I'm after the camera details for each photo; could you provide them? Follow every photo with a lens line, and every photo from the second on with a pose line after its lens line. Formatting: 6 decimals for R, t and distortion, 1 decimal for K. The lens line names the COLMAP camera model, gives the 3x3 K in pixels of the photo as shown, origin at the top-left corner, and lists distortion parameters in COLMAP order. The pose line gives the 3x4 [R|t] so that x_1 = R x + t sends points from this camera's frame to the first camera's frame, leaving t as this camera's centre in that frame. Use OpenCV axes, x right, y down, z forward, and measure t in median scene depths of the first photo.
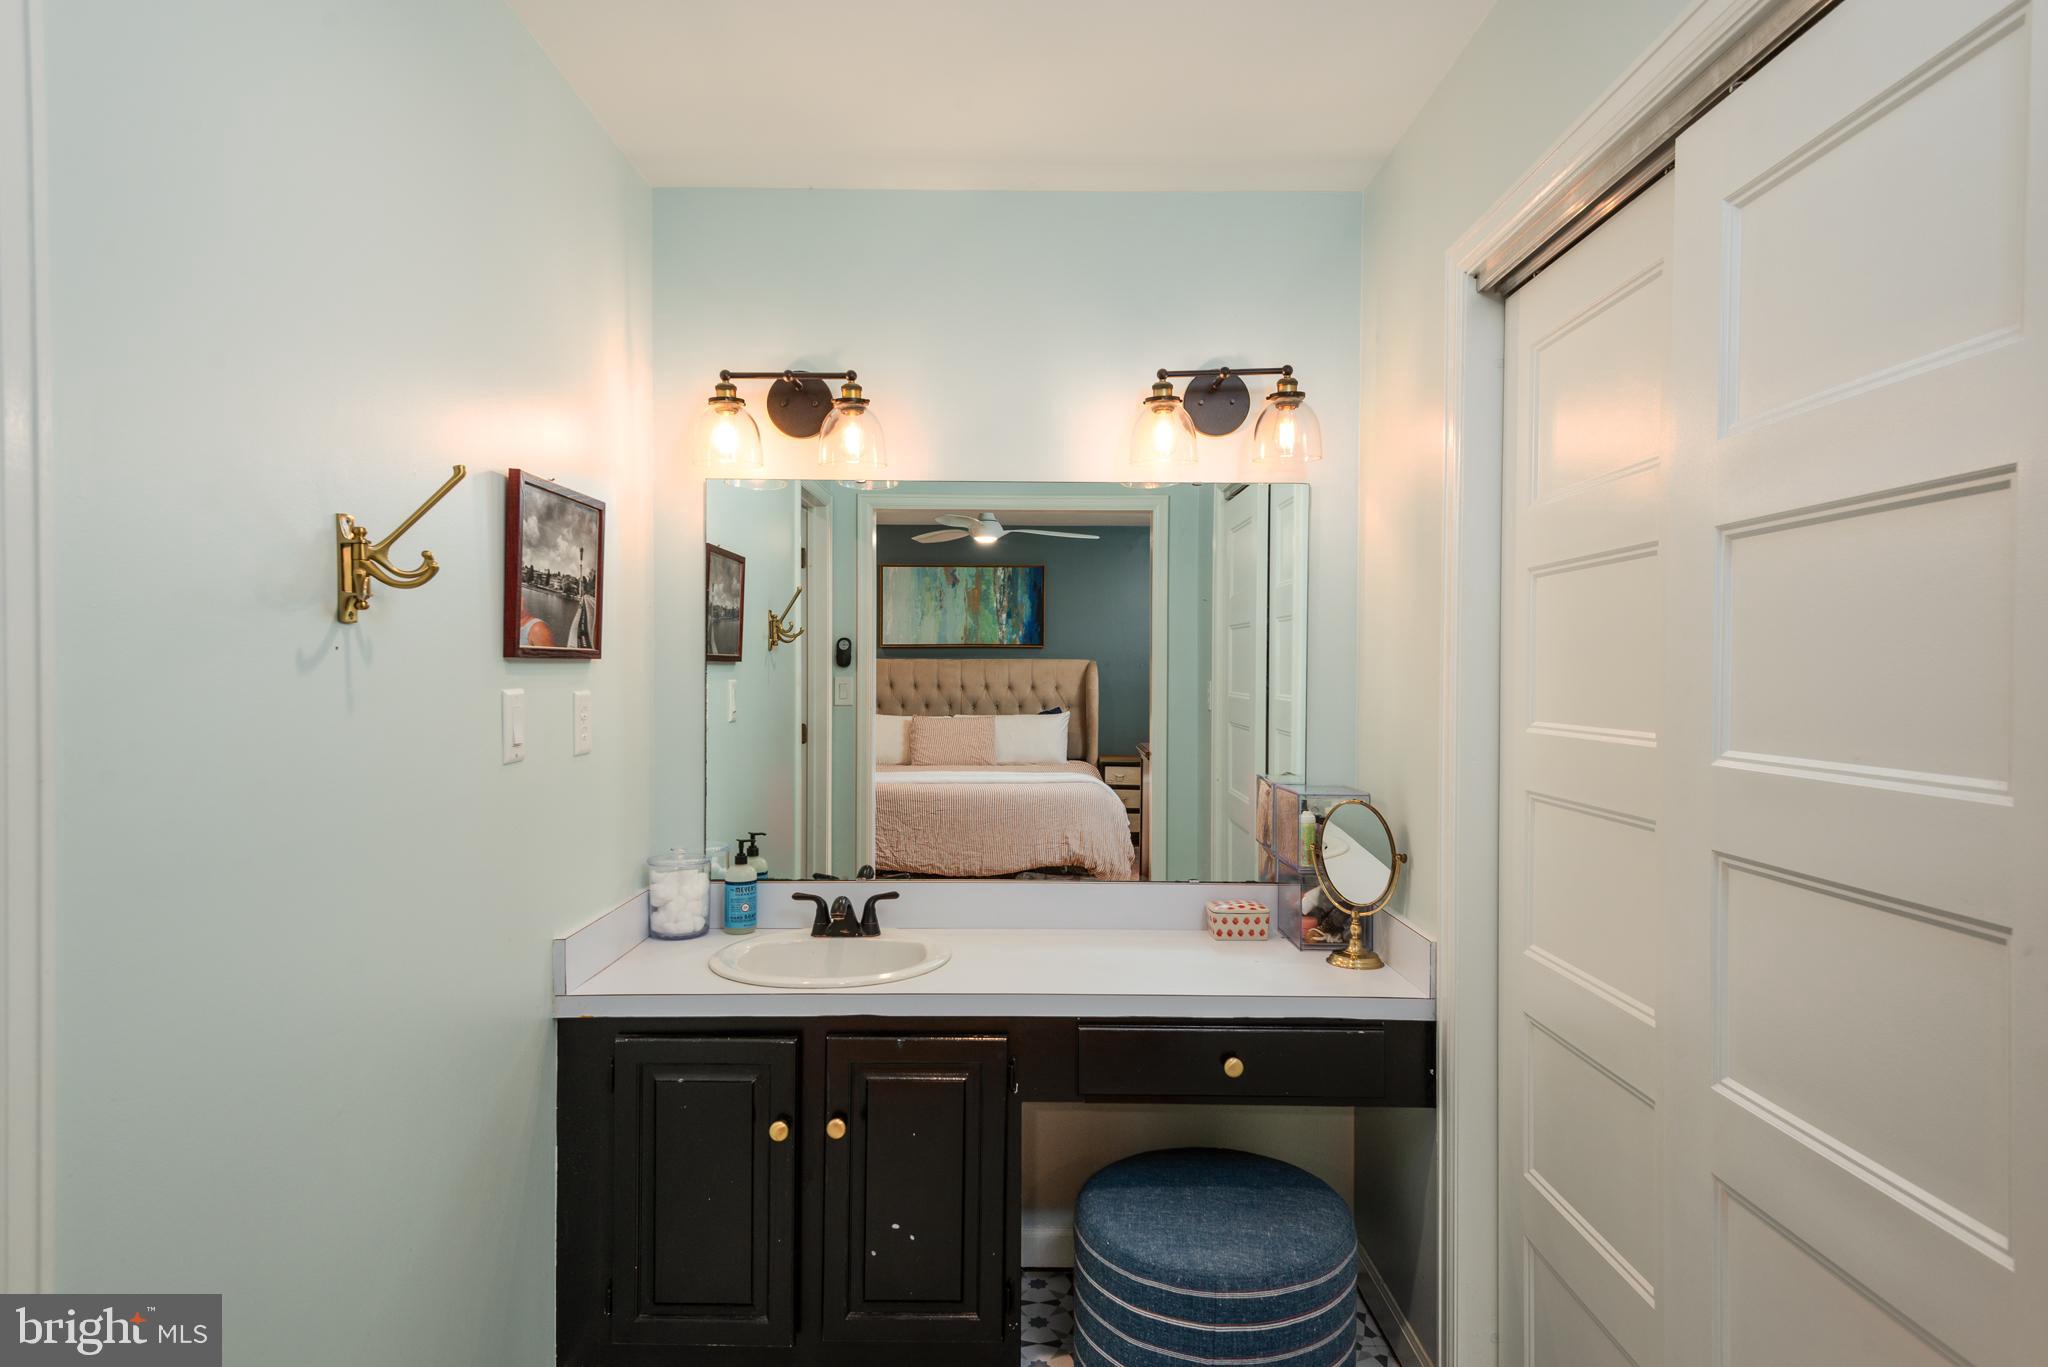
lens RADIAL K [[1115.8, 0, 1031.9], [0, 1115.8, 675.6], [0, 0, 1]] dist [0.006379, 0.000118]
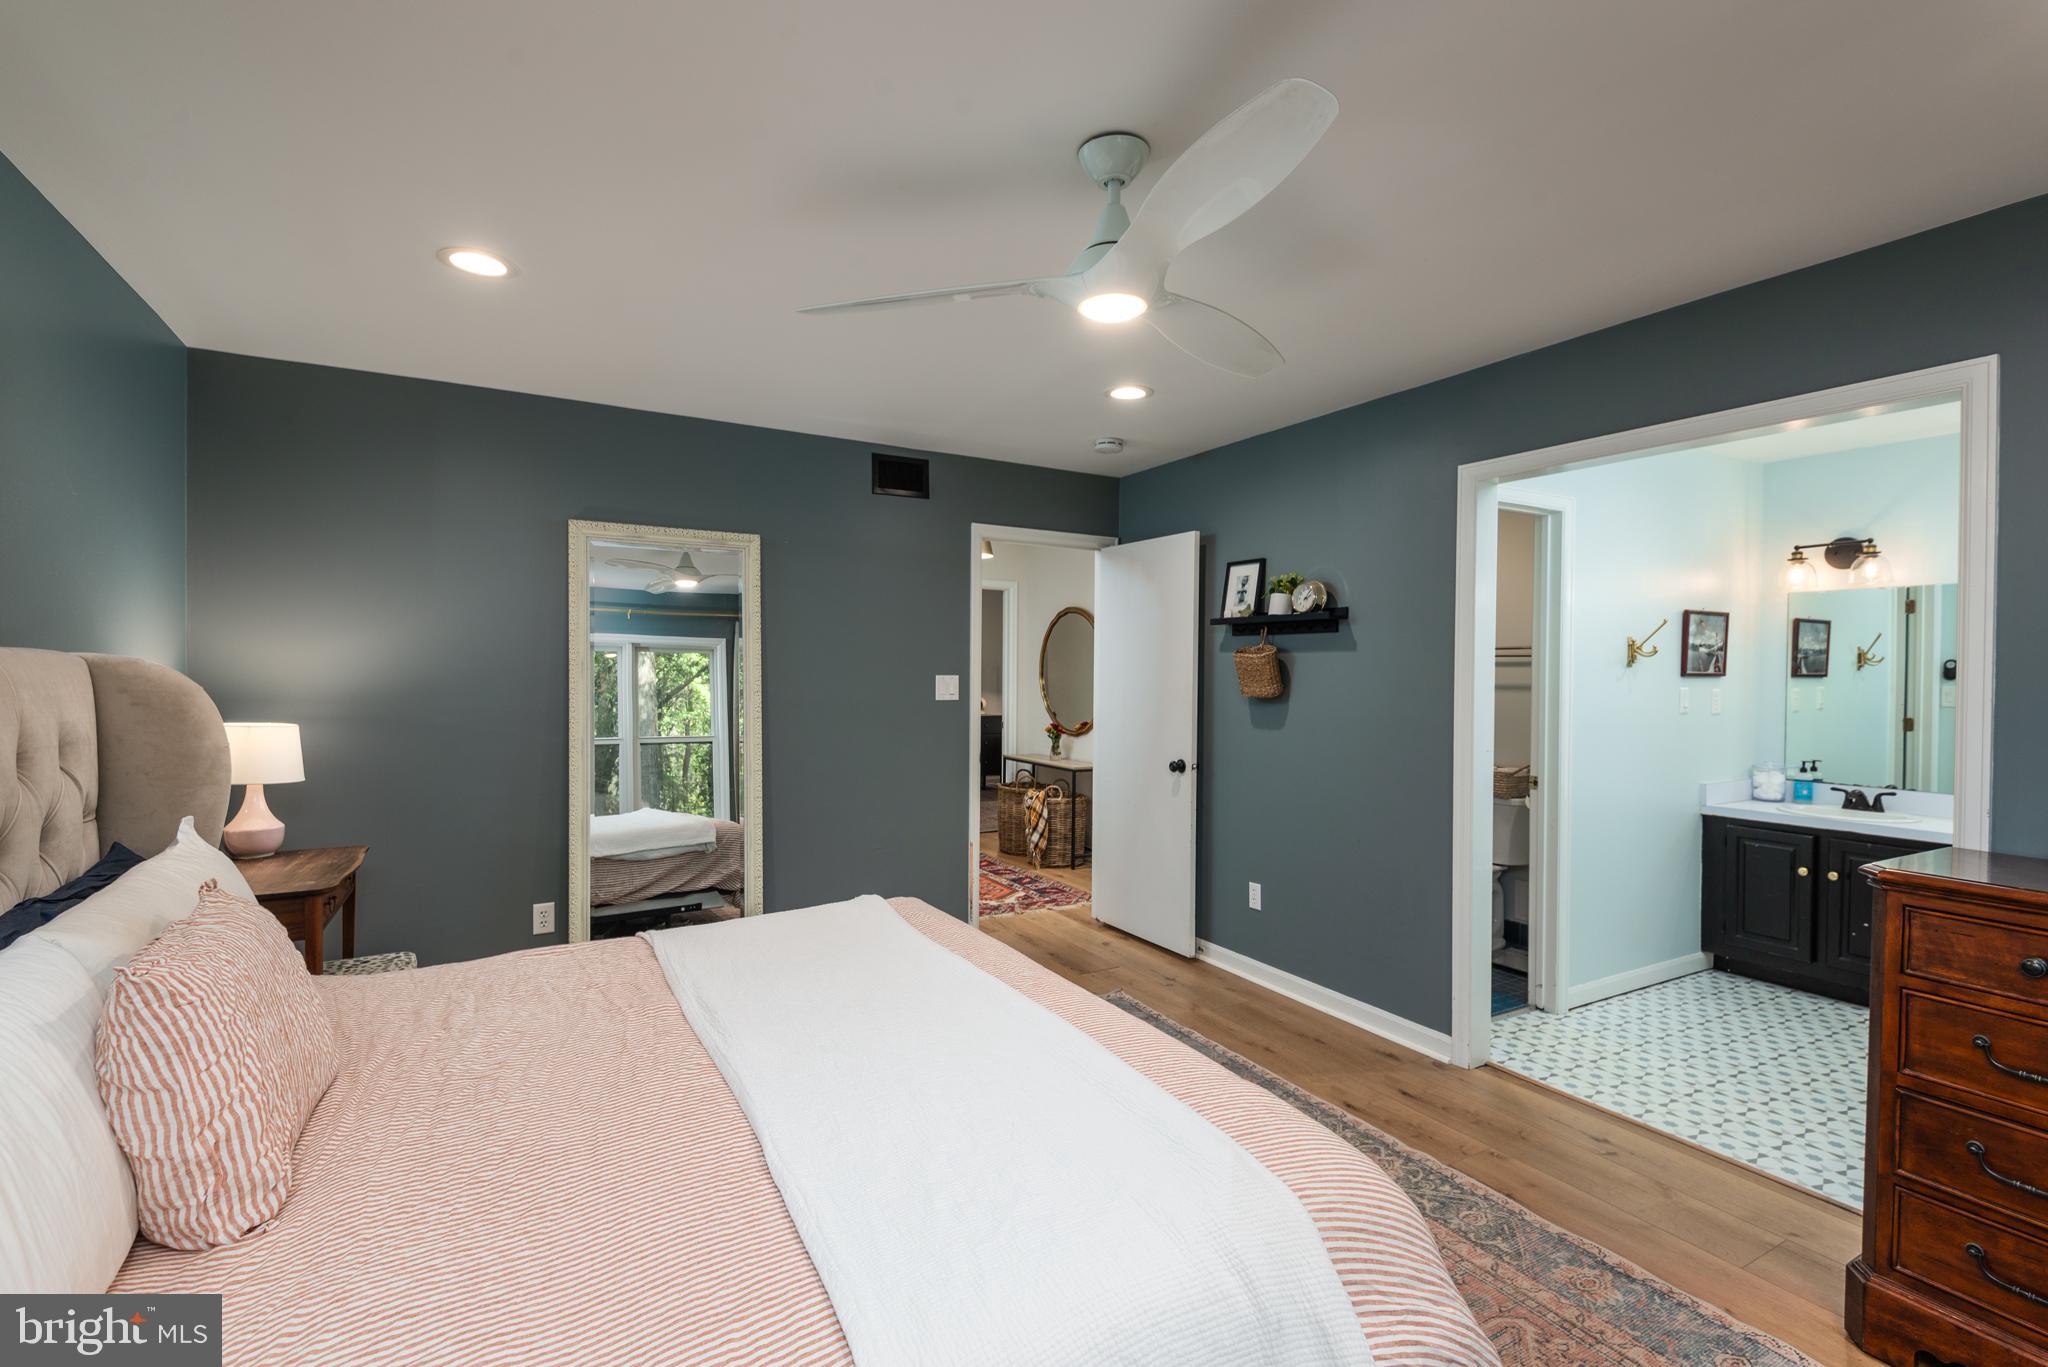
lens RADIAL K [[934.6, 0, 1034.1], [0, 934.6, 682.1], [0, 0, 1]] dist [0.019408, -0.007367]
pose [[0.488612, 0.012717, -0.872408, 0.612076], [-0.012214, 0.999895, 0.007735, -0.000326], [0.872416, 0.006876, 0.488716, -1.208146]]
